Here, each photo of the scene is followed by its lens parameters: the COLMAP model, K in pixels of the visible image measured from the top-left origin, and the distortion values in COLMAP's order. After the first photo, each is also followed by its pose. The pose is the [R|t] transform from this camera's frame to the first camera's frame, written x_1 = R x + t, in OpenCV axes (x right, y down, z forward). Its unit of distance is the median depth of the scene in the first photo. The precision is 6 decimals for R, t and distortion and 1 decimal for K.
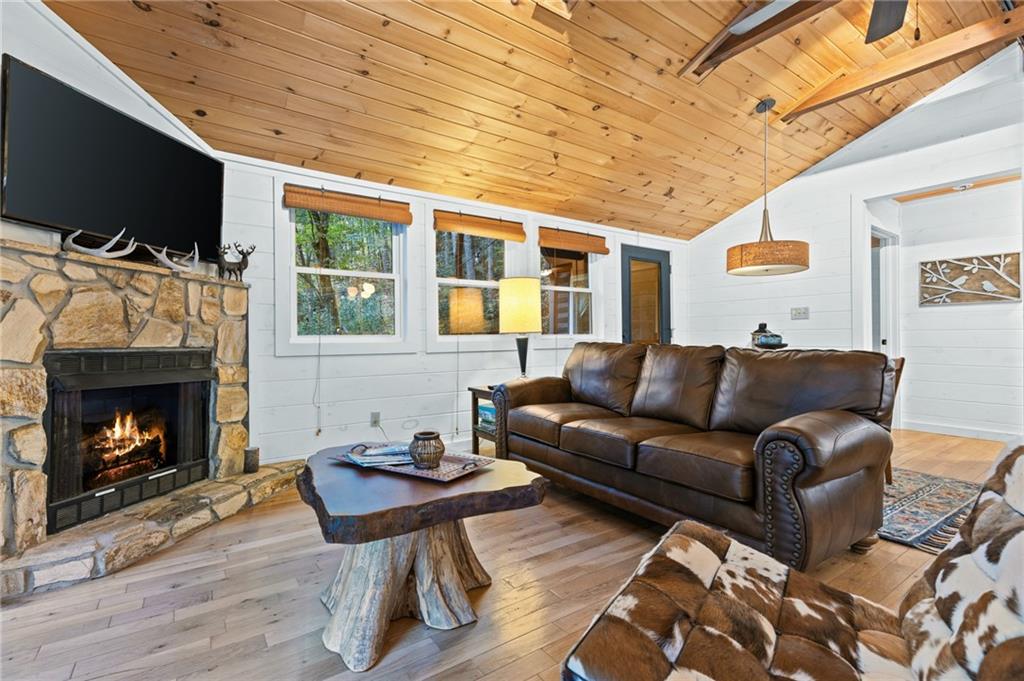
lens RADIAL K [[465.2, 0, 507.4], [0, 465.2, 336.8], [0, 0, 1]] dist [0.001202, -0.000699]
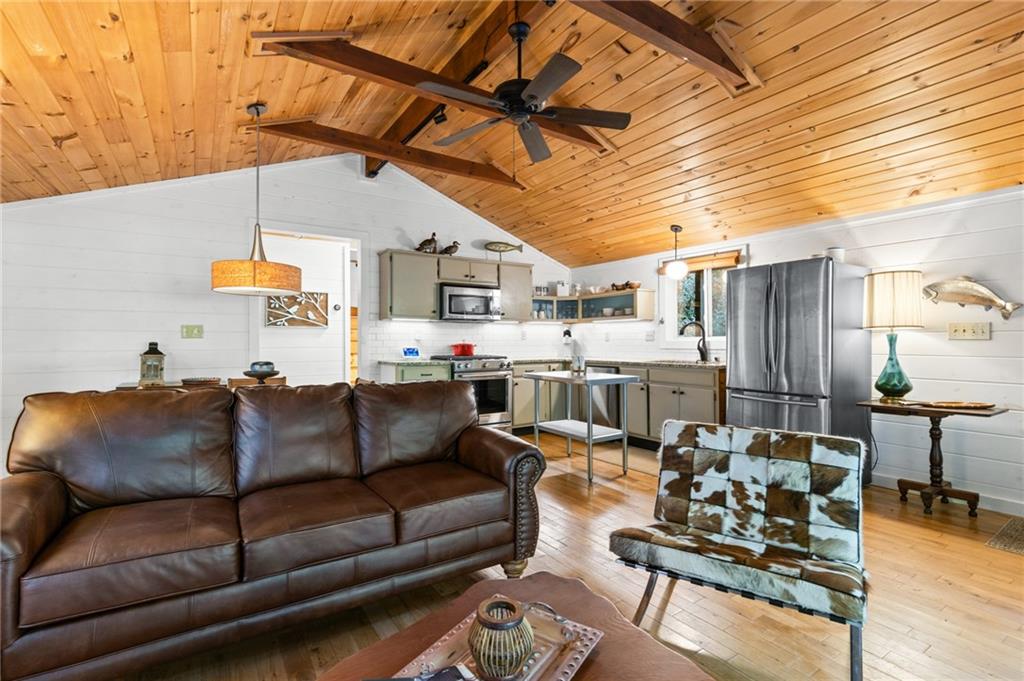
lens RADIAL K [[465.2, 0, 512.3], [0, 465.2, 340.2], [0, 0, 1]] dist [0.001202, -0.000699]
pose [[0.021967, -0.001374, 0.999758, -0.523470], [-0.006908, 0.999975, 0.001526, -0.080034], [-0.999735, -0.006940, 0.021957, 0.729270]]
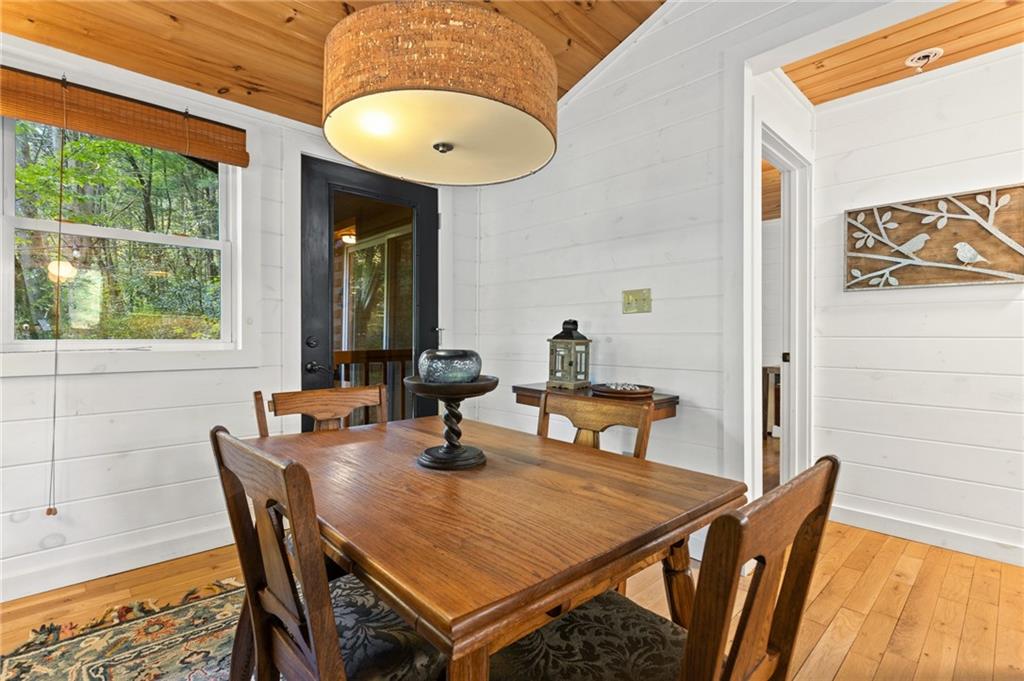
lens RADIAL K [[483.4, 0, 515.4], [0, 483.4, 338.3], [0, 0, 1]] dist [-0.000567, -0.000348]
pose [[0.987859, 0.007228, 0.155187, 0.843452], [-0.007422, 0.999972, 0.000670, -0.019687], [-0.155178, -0.001814, 0.987885, 1.012252]]
